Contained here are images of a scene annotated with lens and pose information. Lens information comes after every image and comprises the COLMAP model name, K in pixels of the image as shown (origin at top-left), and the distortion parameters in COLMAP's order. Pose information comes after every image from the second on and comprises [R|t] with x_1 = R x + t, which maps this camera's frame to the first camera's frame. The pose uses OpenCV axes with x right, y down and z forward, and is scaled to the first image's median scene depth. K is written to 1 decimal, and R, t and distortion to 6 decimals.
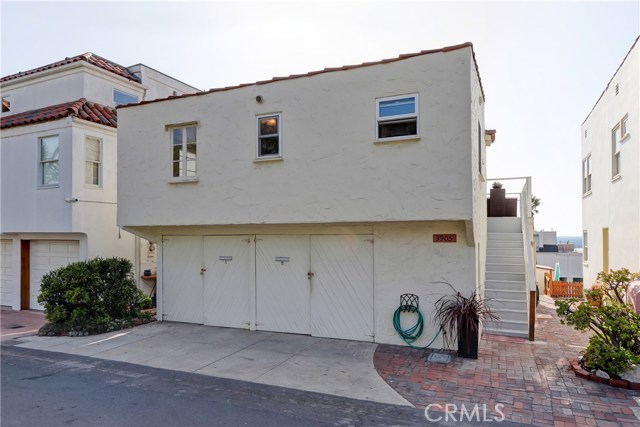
lens RADIAL K [[427.3, 0, 315.2], [0, 427.3, 228.9], [0, 0, 1]] dist [-0.001749, -0.002733]
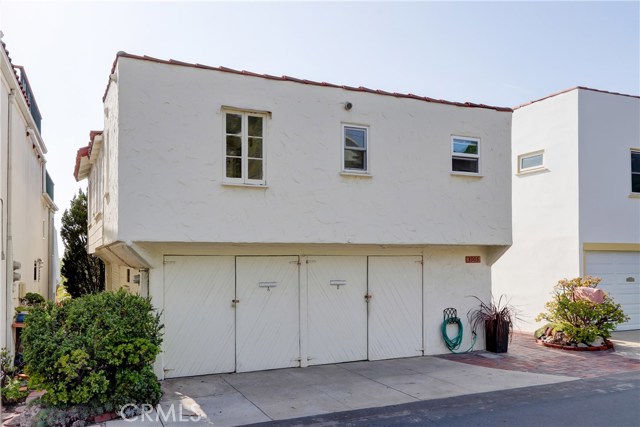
lens RADIAL K [[535.4, 0, 314.8], [0, 535.4, 248.7], [0, 0, 1]] dist [-0.006352, 0.006753]
pose [[0.667140, 0.014613, 0.744789, -1.084552], [-0.014811, 0.999870, -0.006351, 0.007489], [-0.744785, -0.006794, 0.667270, 0.311430]]
